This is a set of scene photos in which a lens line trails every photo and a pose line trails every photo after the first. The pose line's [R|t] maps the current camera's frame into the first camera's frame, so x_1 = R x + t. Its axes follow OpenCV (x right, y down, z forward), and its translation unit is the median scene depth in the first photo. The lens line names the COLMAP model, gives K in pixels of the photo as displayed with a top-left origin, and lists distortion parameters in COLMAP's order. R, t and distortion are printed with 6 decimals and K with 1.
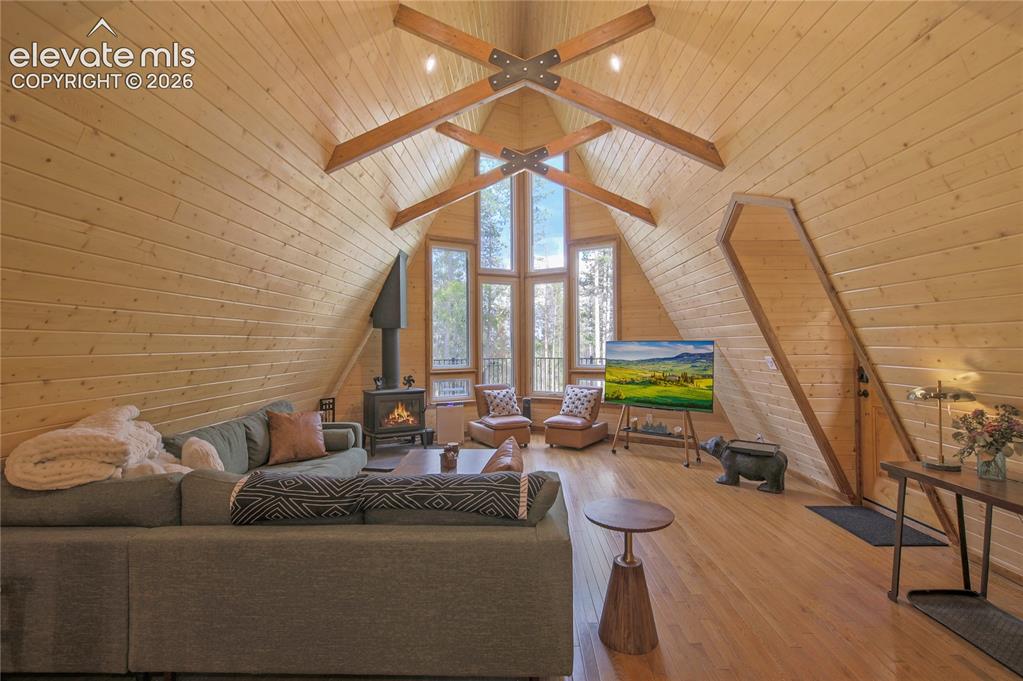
lens RADIAL K [[481.0, 0, 511.5], [0, 481.0, 340.5], [0, 0, 1]] dist [-0.005492, -0.002024]
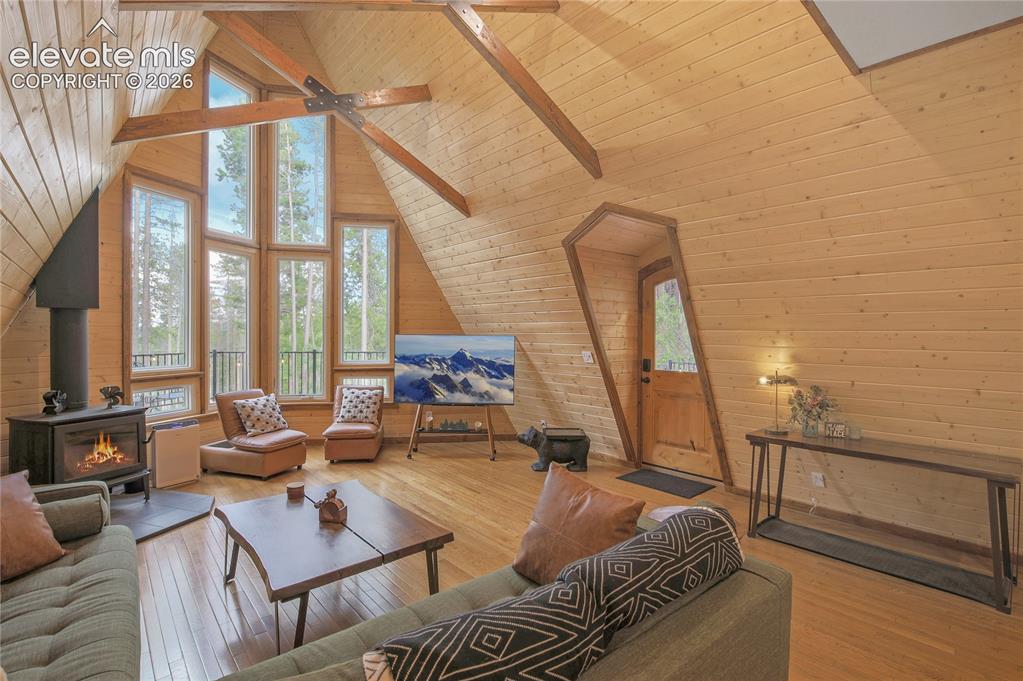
lens RADIAL K [[481.0, 0, 511.5], [0, 481.0, 340.5], [0, 0, 1]] dist [-0.005492, -0.002024]
pose [[0.736539, 0.003406, 0.676386, -0.255719], [-0.017575, 0.999746, 0.014104, -0.004027], [-0.676166, -0.022275, 0.736412, 0.204243]]
